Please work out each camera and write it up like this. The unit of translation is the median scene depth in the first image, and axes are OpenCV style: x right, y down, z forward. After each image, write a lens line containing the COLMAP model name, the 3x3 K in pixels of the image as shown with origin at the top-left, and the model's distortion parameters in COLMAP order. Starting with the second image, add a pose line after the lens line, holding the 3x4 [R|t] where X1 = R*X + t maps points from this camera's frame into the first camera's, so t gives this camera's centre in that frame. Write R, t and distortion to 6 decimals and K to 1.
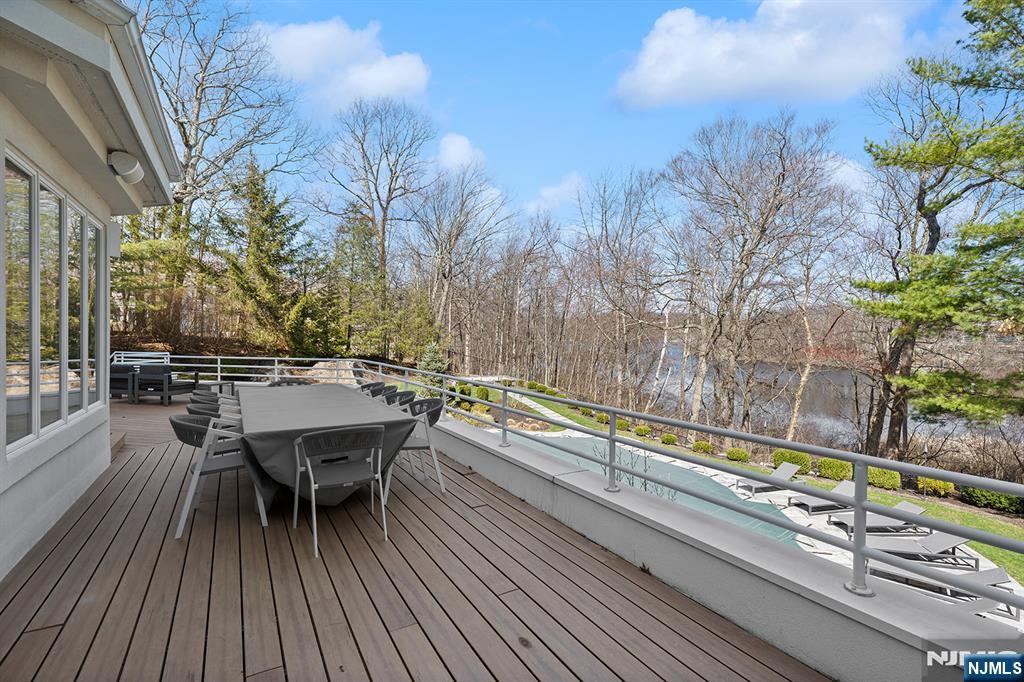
lens RADIAL K [[466.0, 0, 514.8], [0, 466.0, 335.3], [0, 0, 1]] dist [-0.001659, -0.000385]
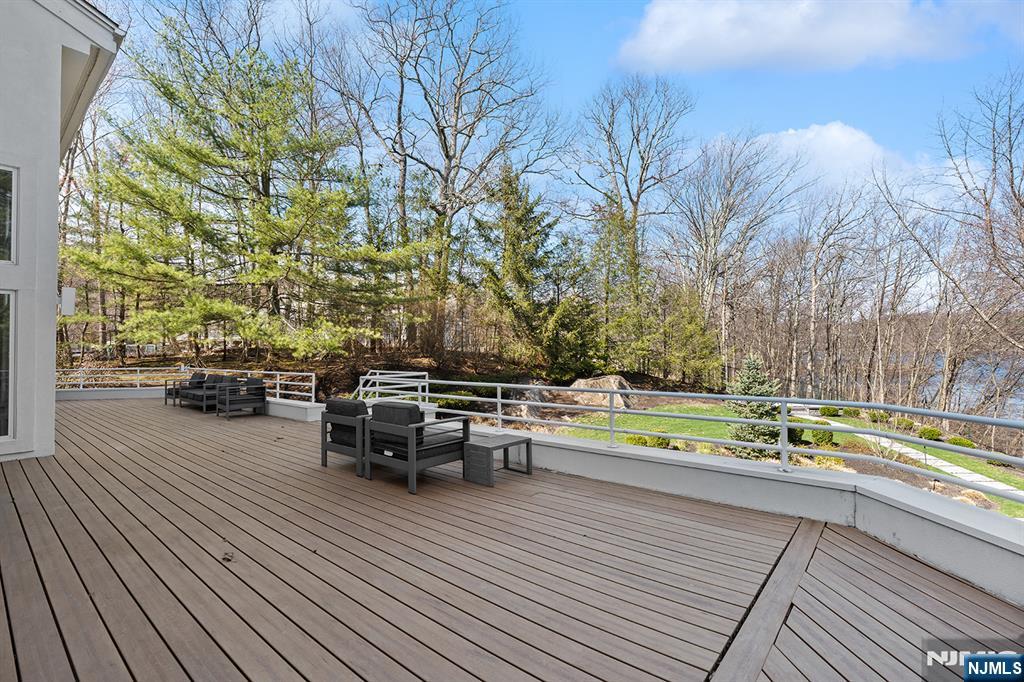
lens RADIAL K [[466.0, 0, 511.0], [0, 466.0, 344.9], [0, 0, 1]] dist [-0.001659, -0.000385]
pose [[0.886357, -0.015128, -0.462756, -0.135526], [0.010500, 0.999866, -0.012575, 0.002888], [0.462884, 0.006287, 0.886397, 0.192348]]
